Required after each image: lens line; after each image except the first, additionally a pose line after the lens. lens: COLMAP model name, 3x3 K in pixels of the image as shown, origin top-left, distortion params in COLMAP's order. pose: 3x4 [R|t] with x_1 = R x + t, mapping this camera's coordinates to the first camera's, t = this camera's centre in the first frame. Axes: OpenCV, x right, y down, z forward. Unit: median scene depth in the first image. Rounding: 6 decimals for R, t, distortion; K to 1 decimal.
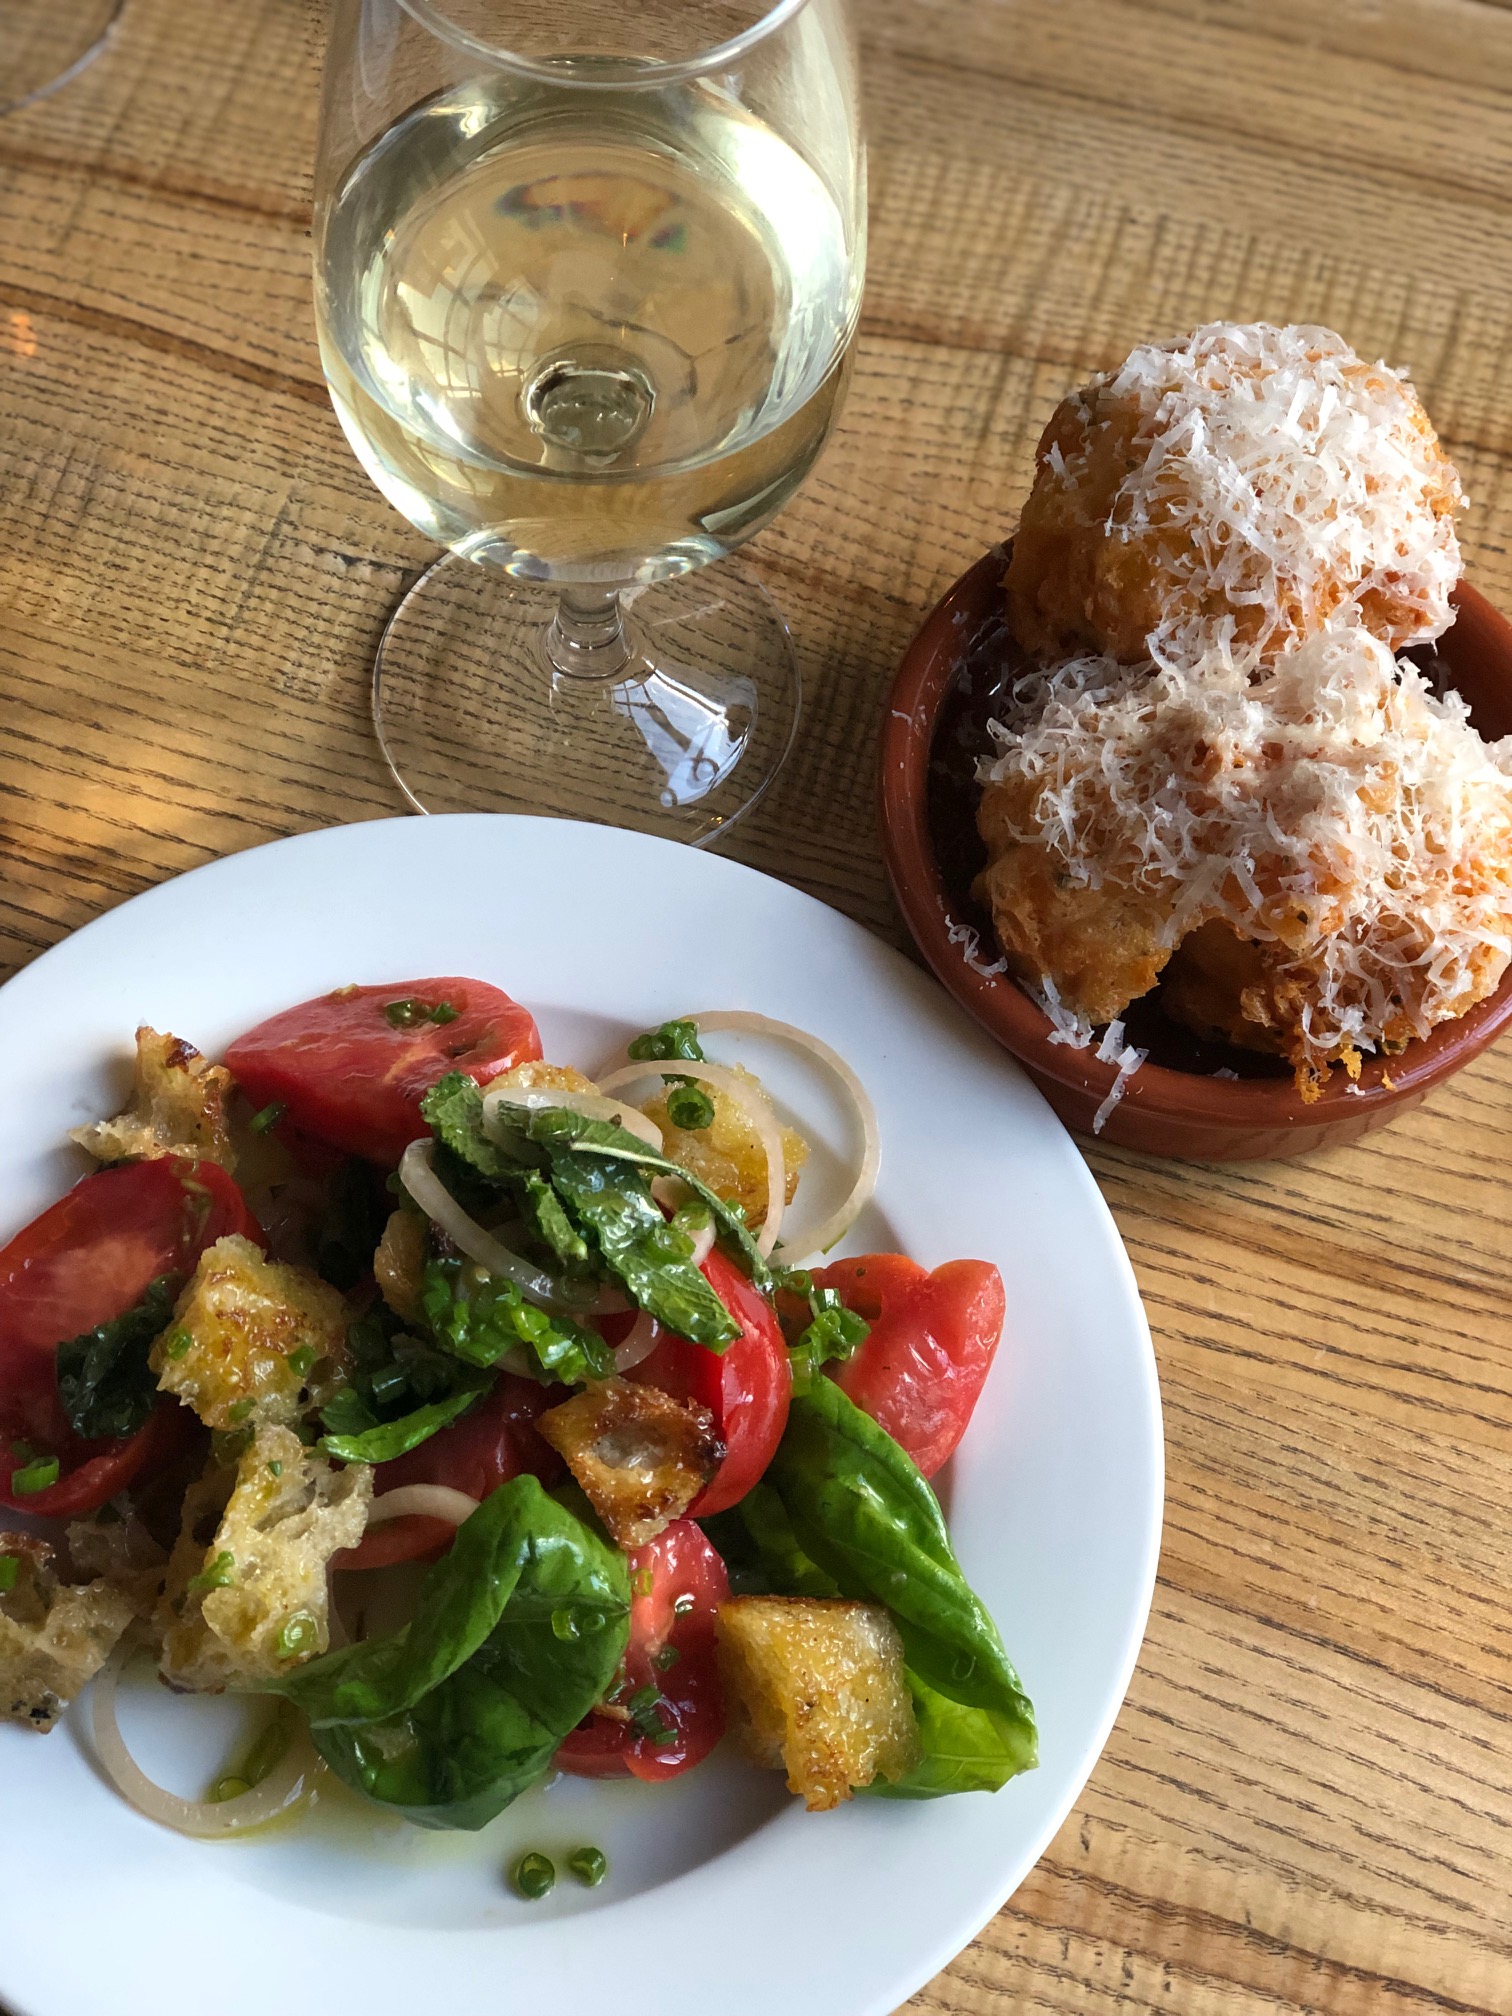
lens RADIAL K [[3321.2, 0, 756.0], [0, 3321.2, 1008.0], [0, 0, 1]] dist [-0.154734, 1.389450]
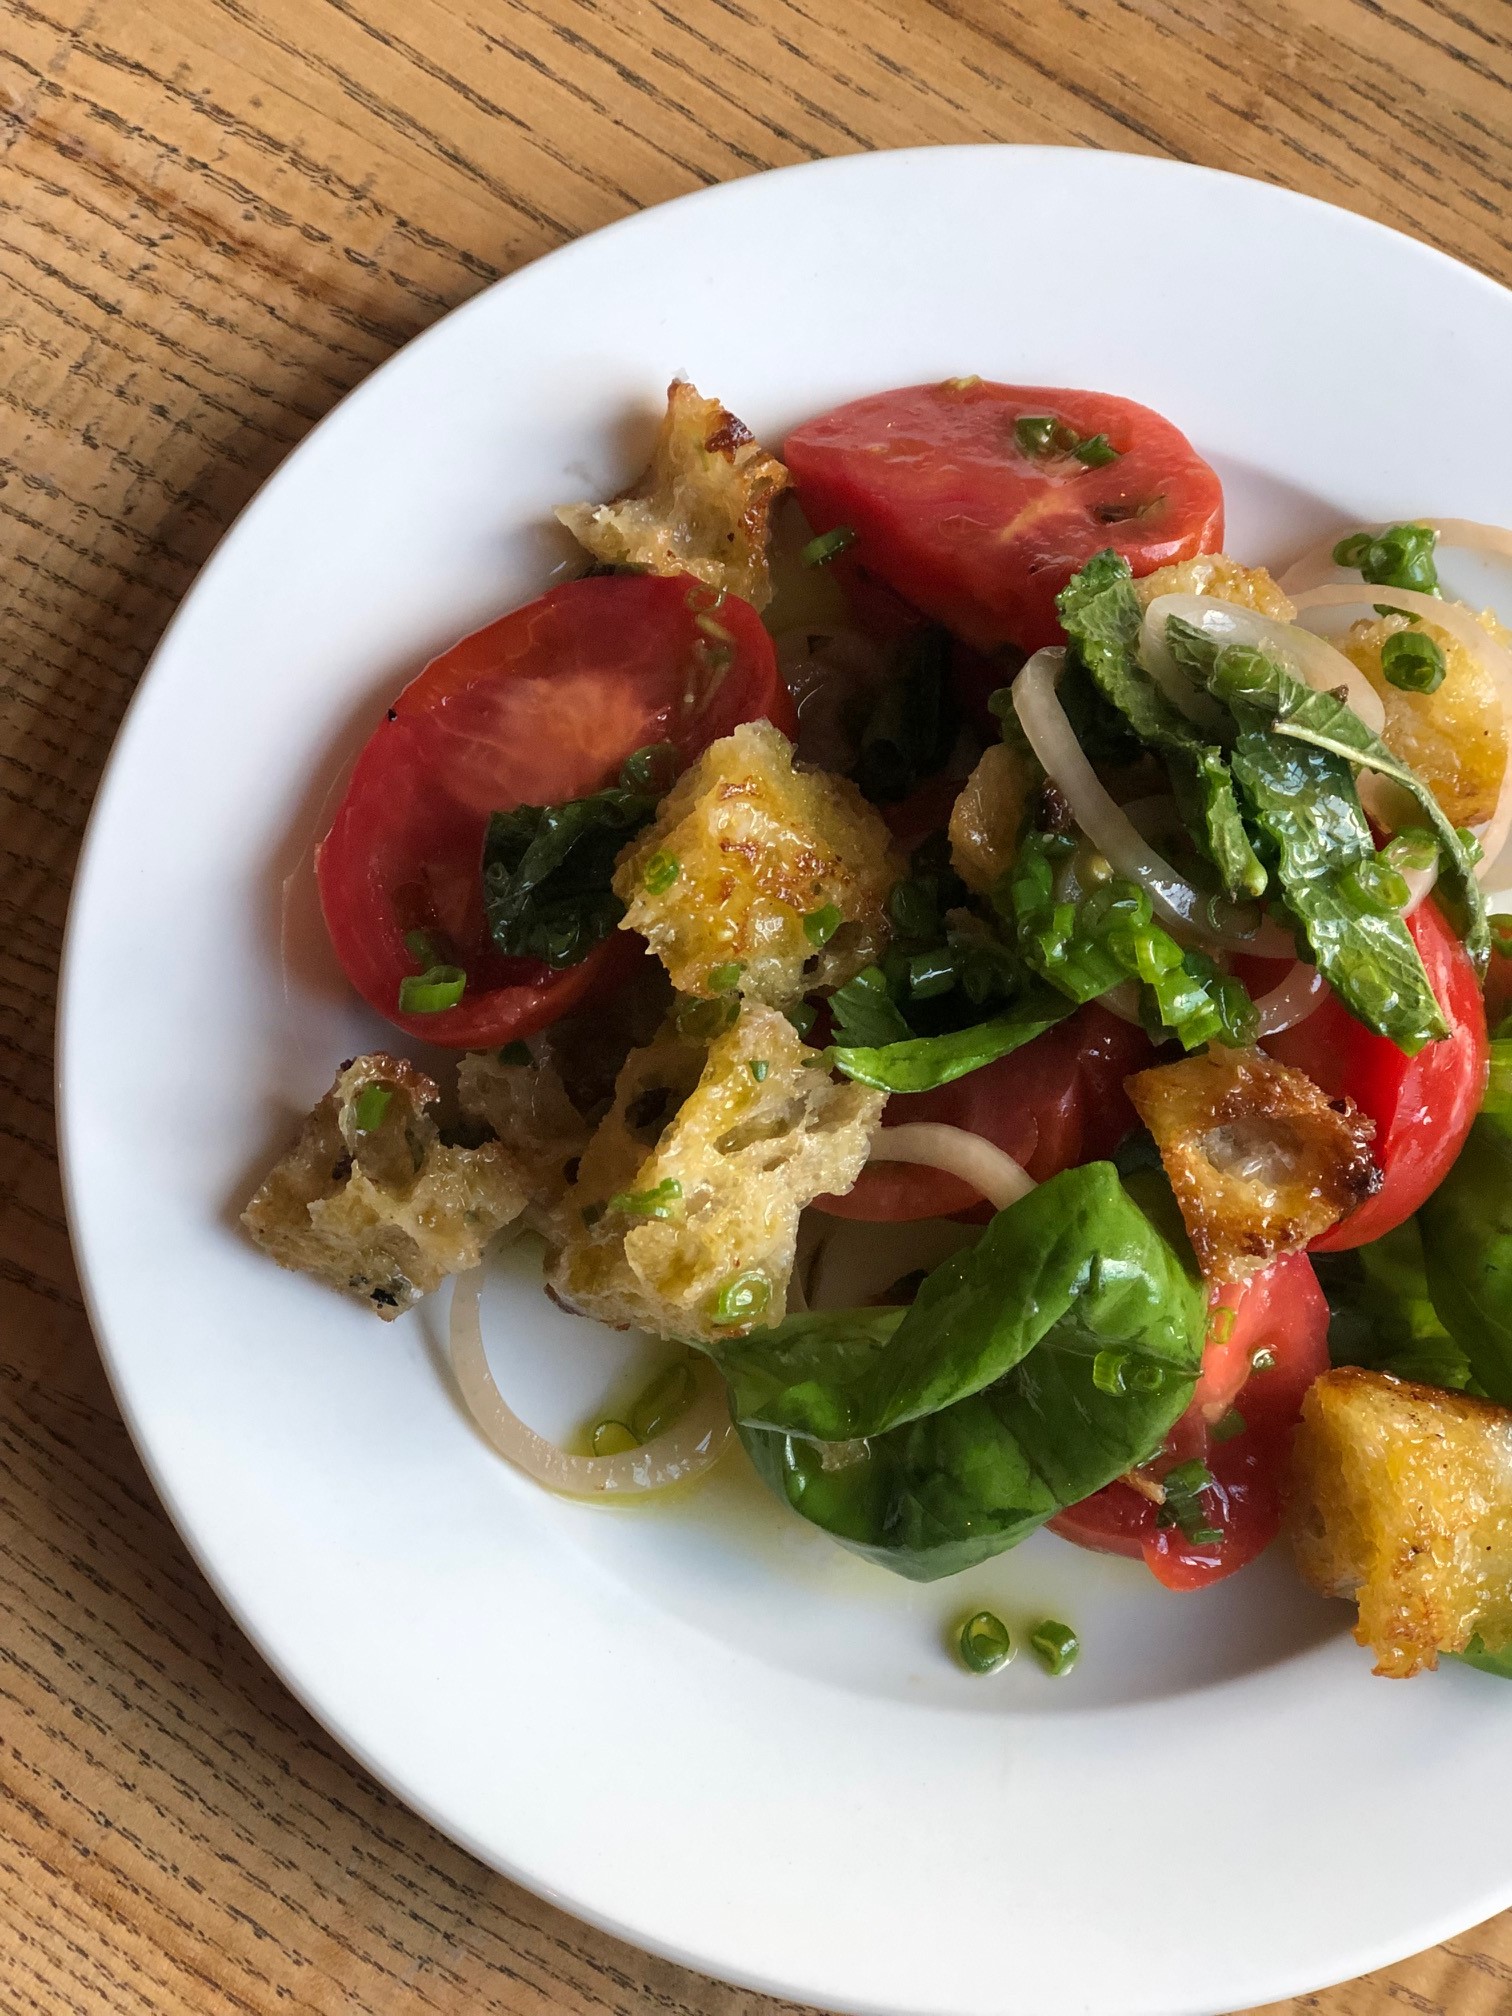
lens RADIAL K [[3321.2, 0, 756.0], [0, 3321.2, 1008.0], [0, 0, 1]] dist [-0.154734, 1.389450]
pose [[0.972002, 0.221449, -0.078561, -0.091574], [-0.196946, 0.950172, 0.241633, -0.046195], [0.128155, -0.219395, 0.967182, 0.306328]]
